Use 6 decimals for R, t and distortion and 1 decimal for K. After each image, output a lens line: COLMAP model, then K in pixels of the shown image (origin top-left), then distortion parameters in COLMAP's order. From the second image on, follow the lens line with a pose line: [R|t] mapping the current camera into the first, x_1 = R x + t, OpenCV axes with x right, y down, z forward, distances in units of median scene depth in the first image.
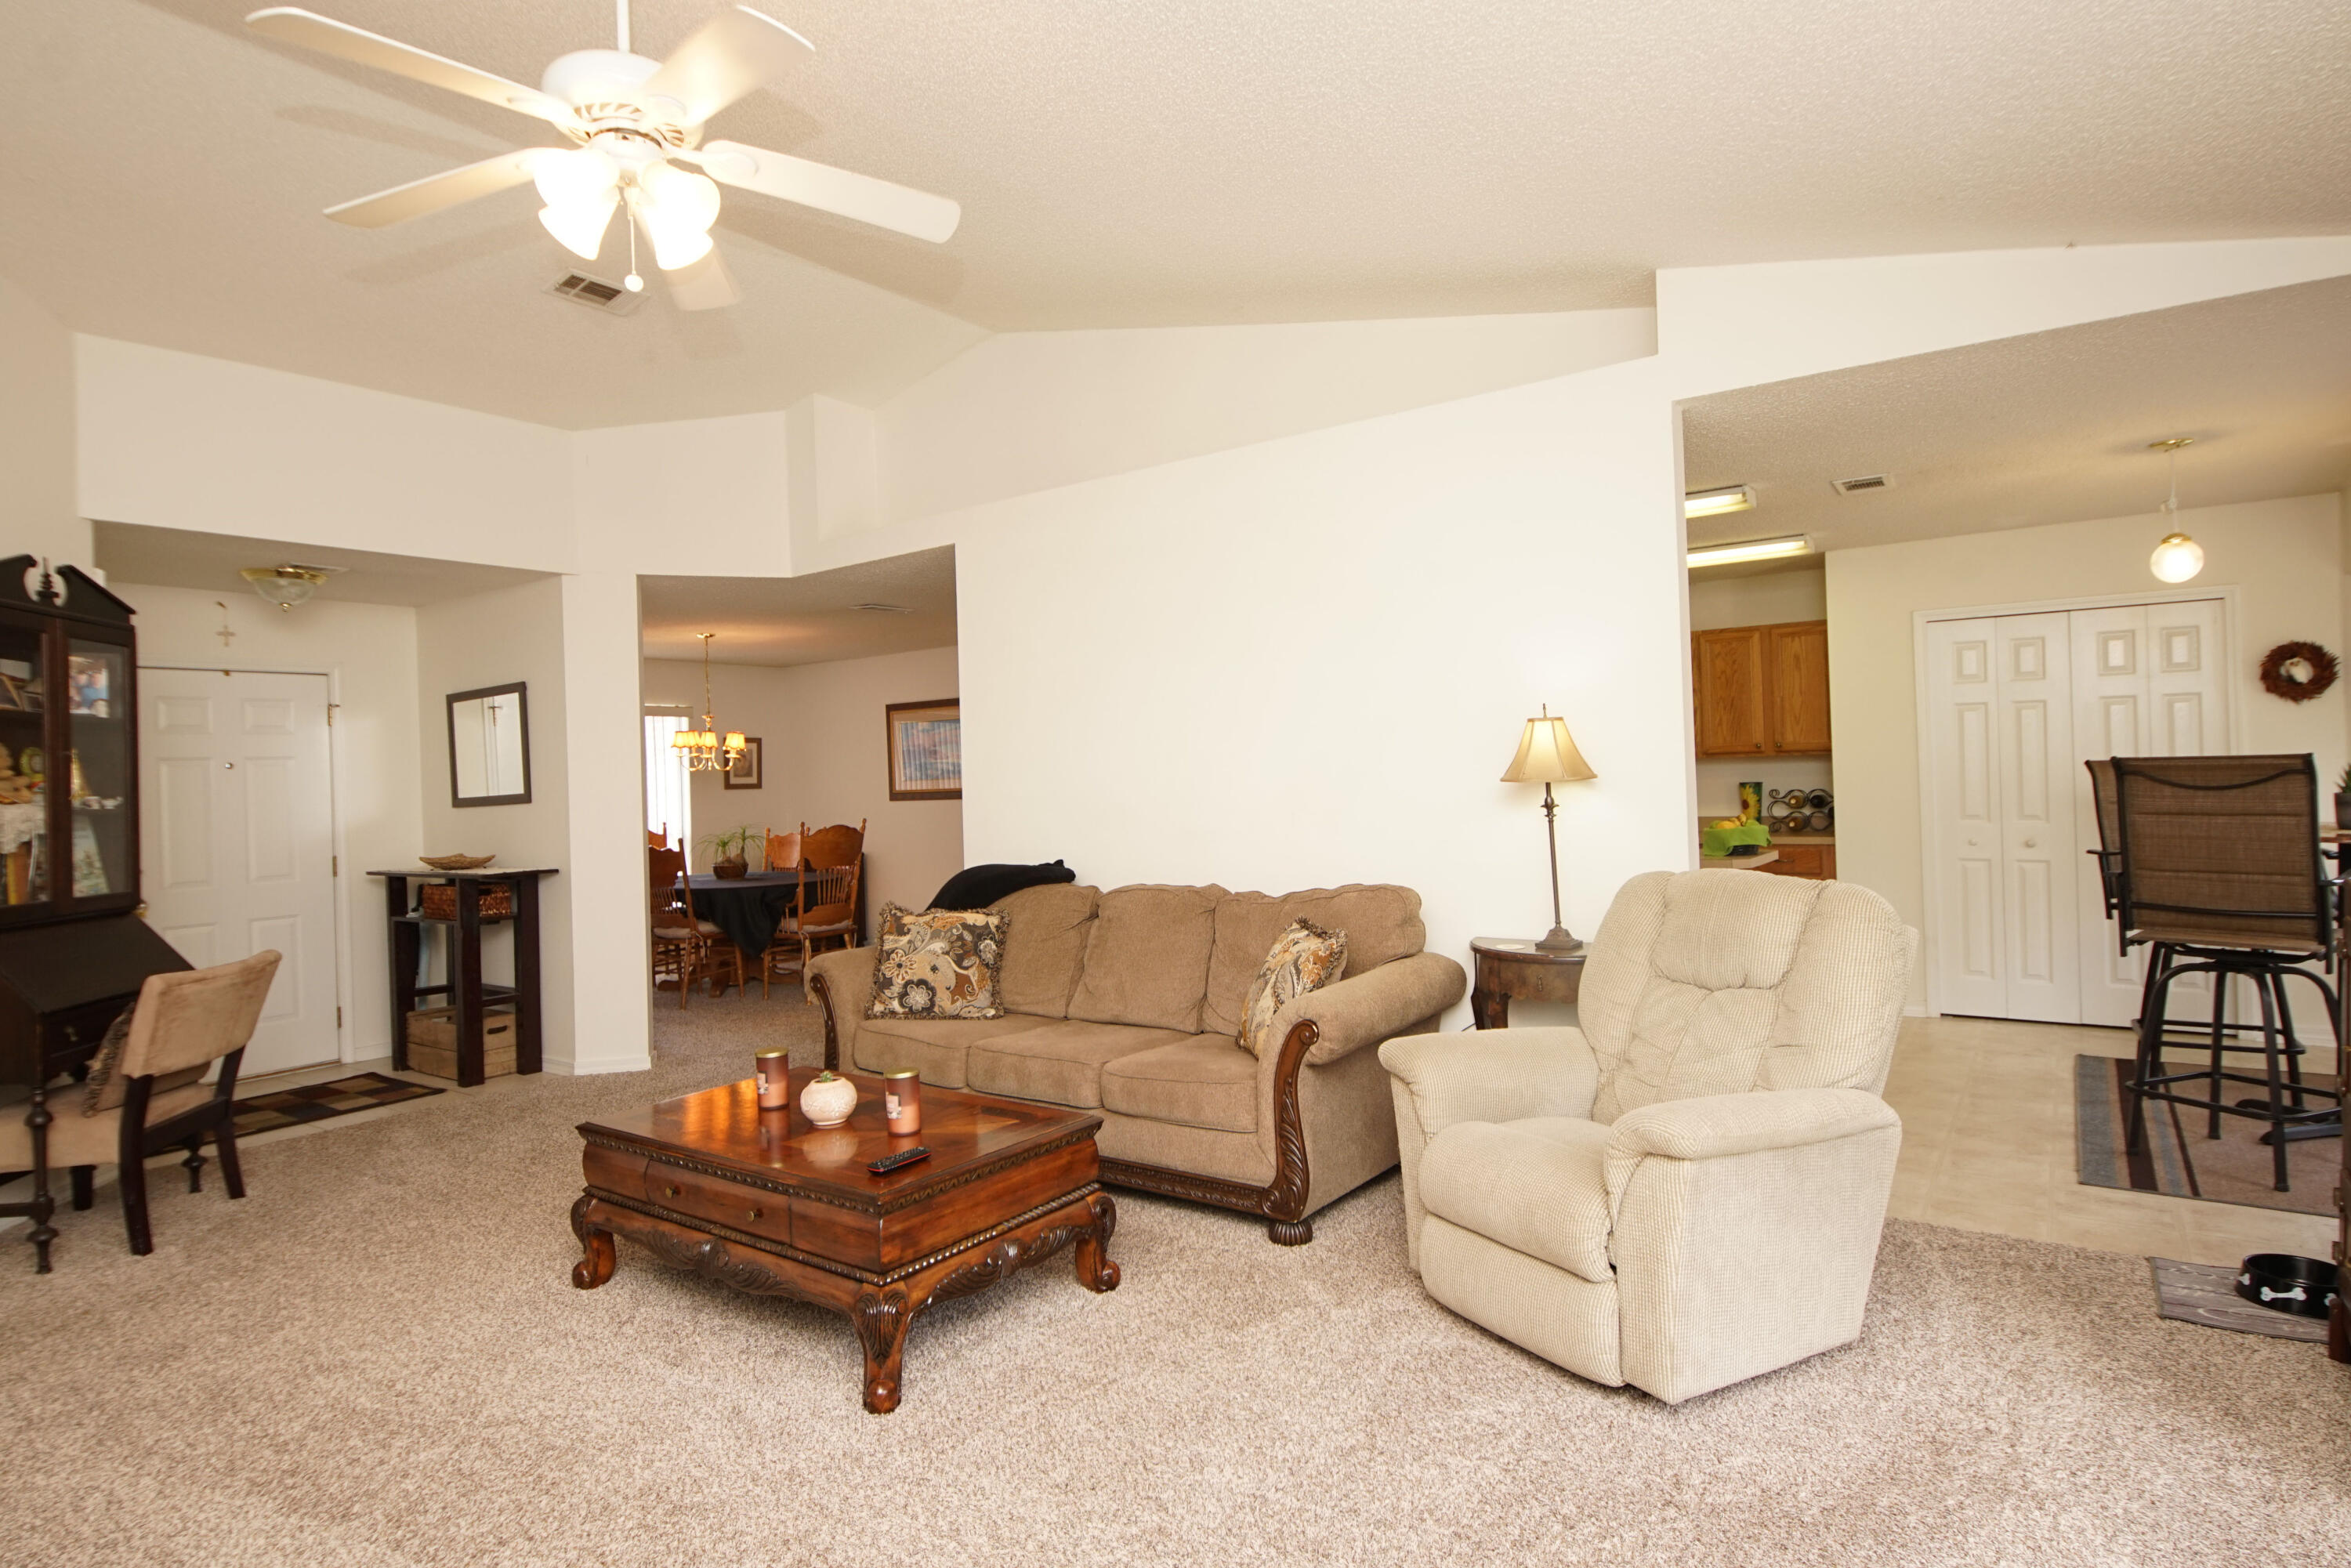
lens RADIAL K [[1268.4, 0, 1185.2], [0, 1268.4, 761.9], [0, 0, 1]] dist [0.016744, -0.022835]
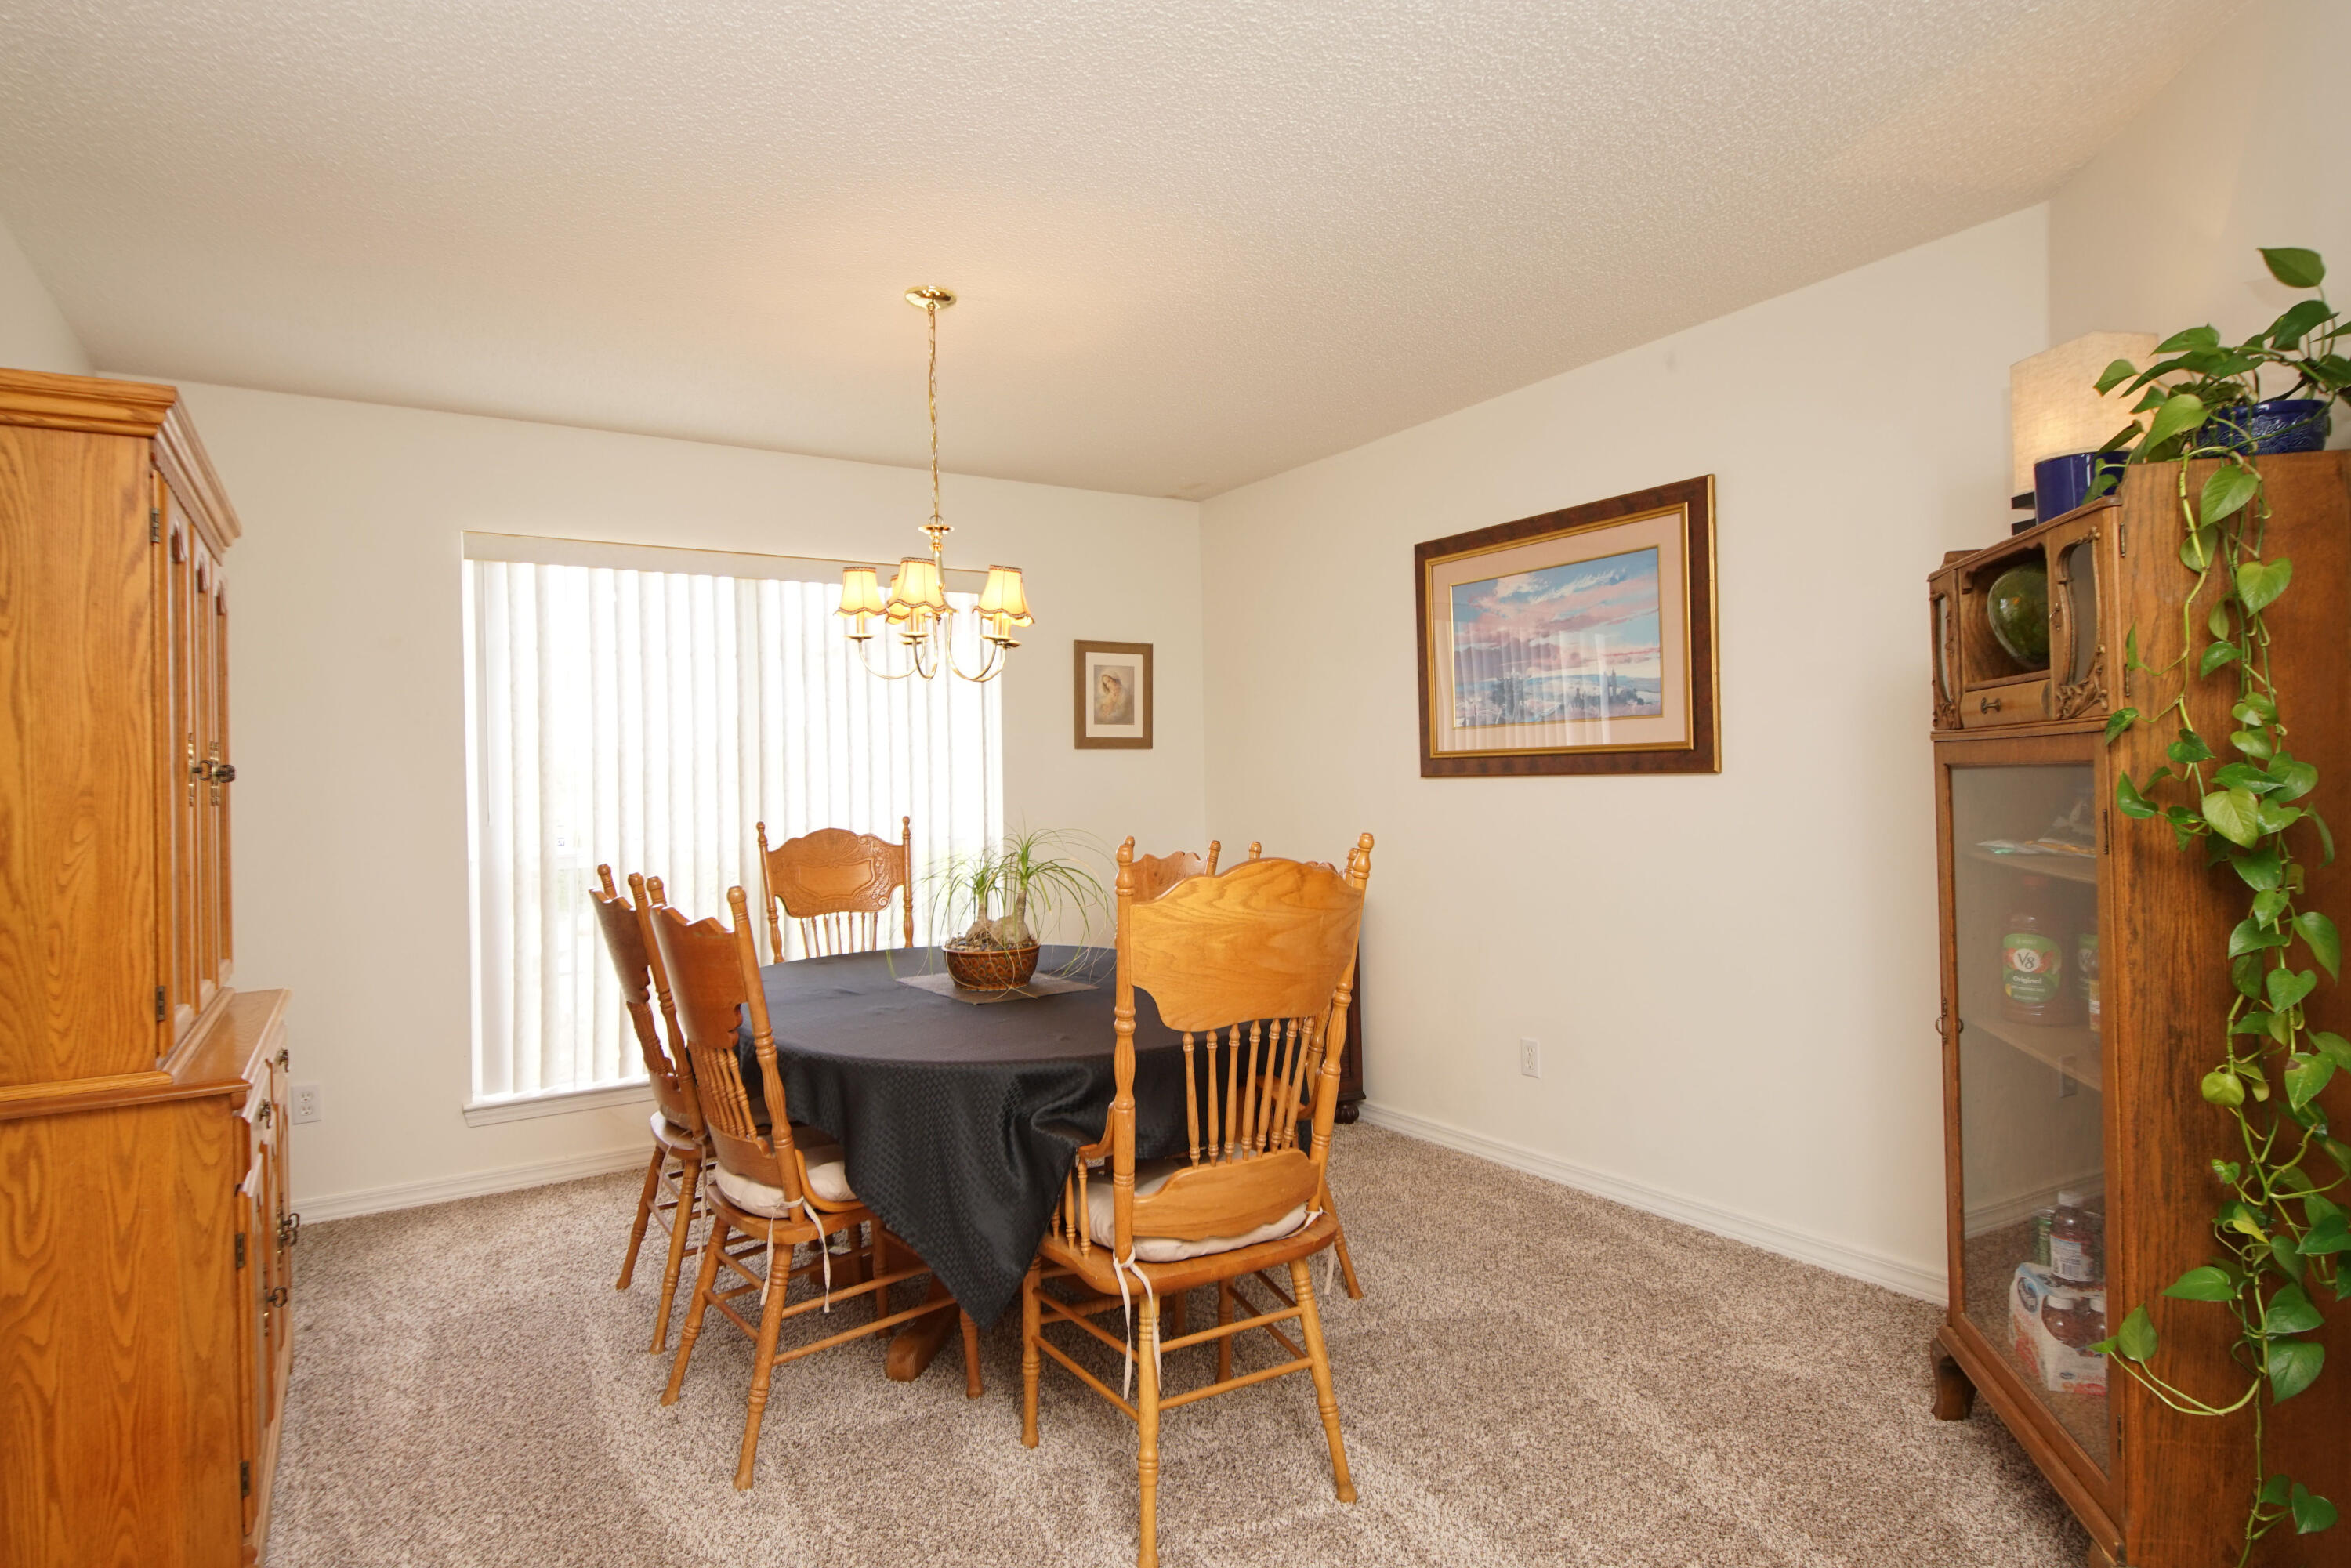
lens RADIAL K [[1268.4, 0, 1166.2], [0, 1268.4, 772.8], [0, 0, 1]] dist [0.016744, -0.022835]
pose [[0.922688, 0.012980, -0.385329, -0.264907], [-0.005420, 0.999771, 0.020697, 0.037342], [0.385509, -0.017008, 0.922547, 1.036161]]
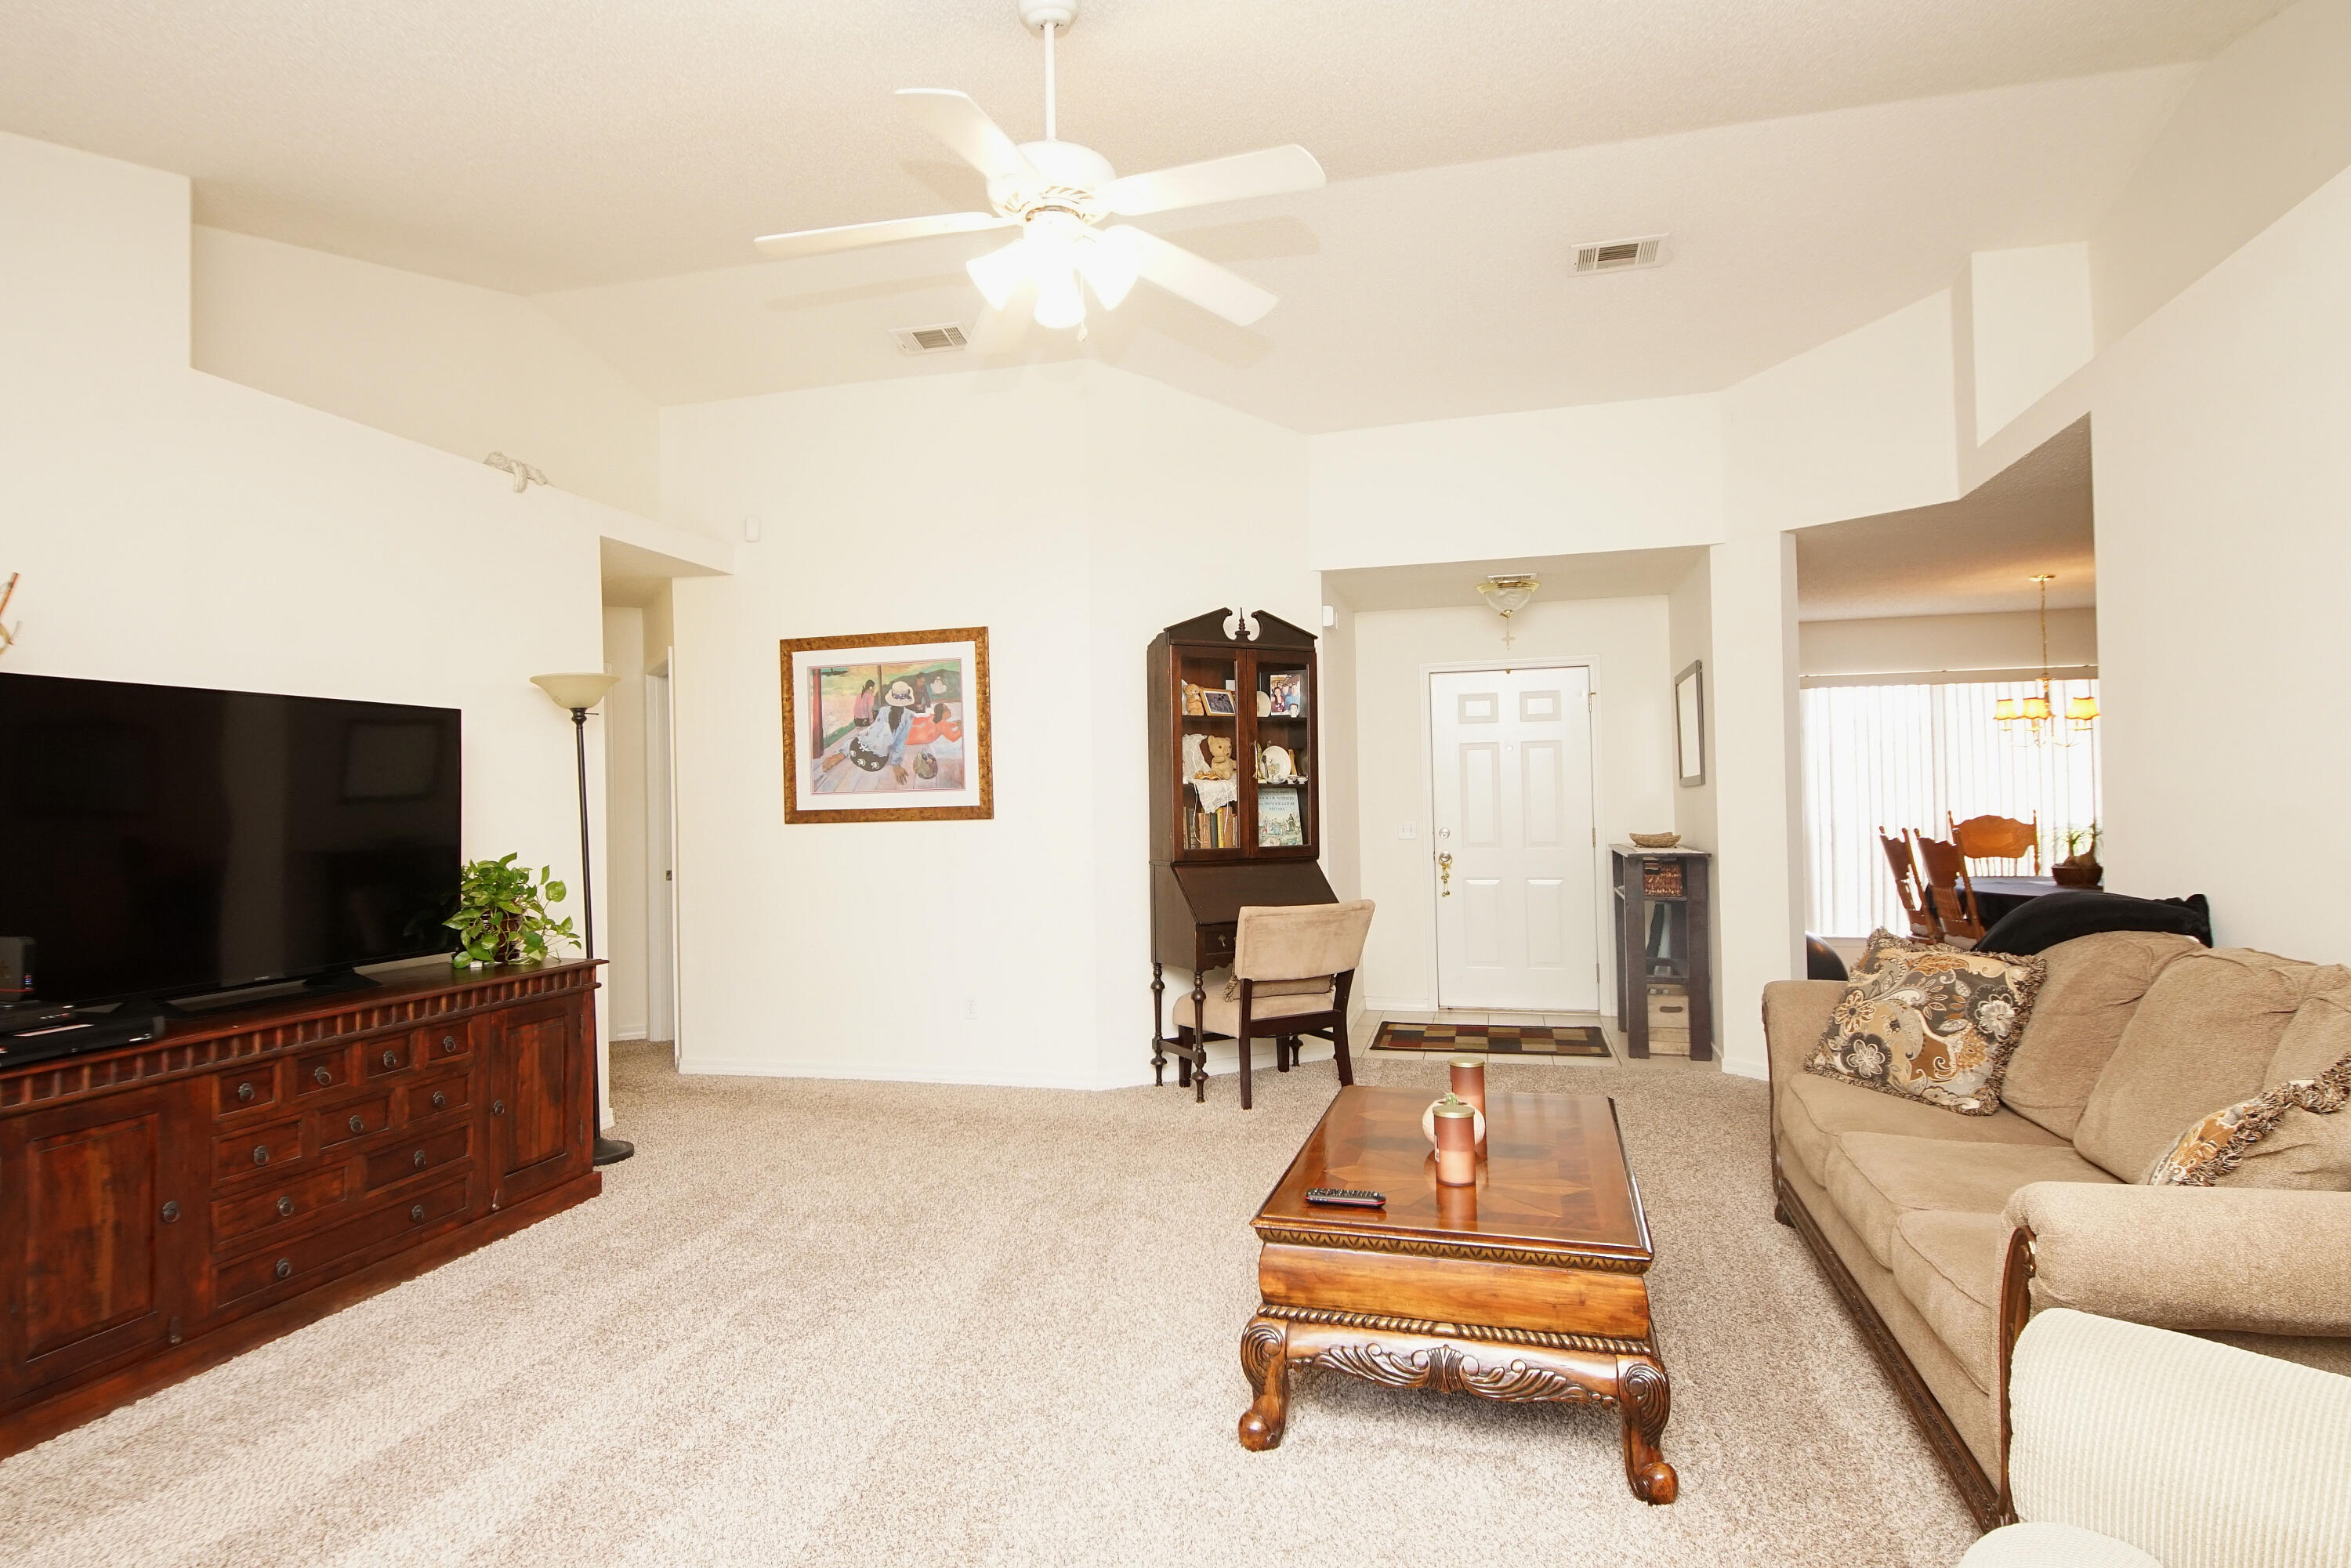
lens RADIAL K [[1268.4, 0, 1124.1], [0, 1268.4, 762.3], [0, 0, 1]] dist [0.016744, -0.022835]
pose [[0.320982, 0.002467, -0.947082, 0.291081], [0.018147, 0.999797, 0.008754, -0.001504], [0.946912, -0.019996, 0.320872, 0.291984]]
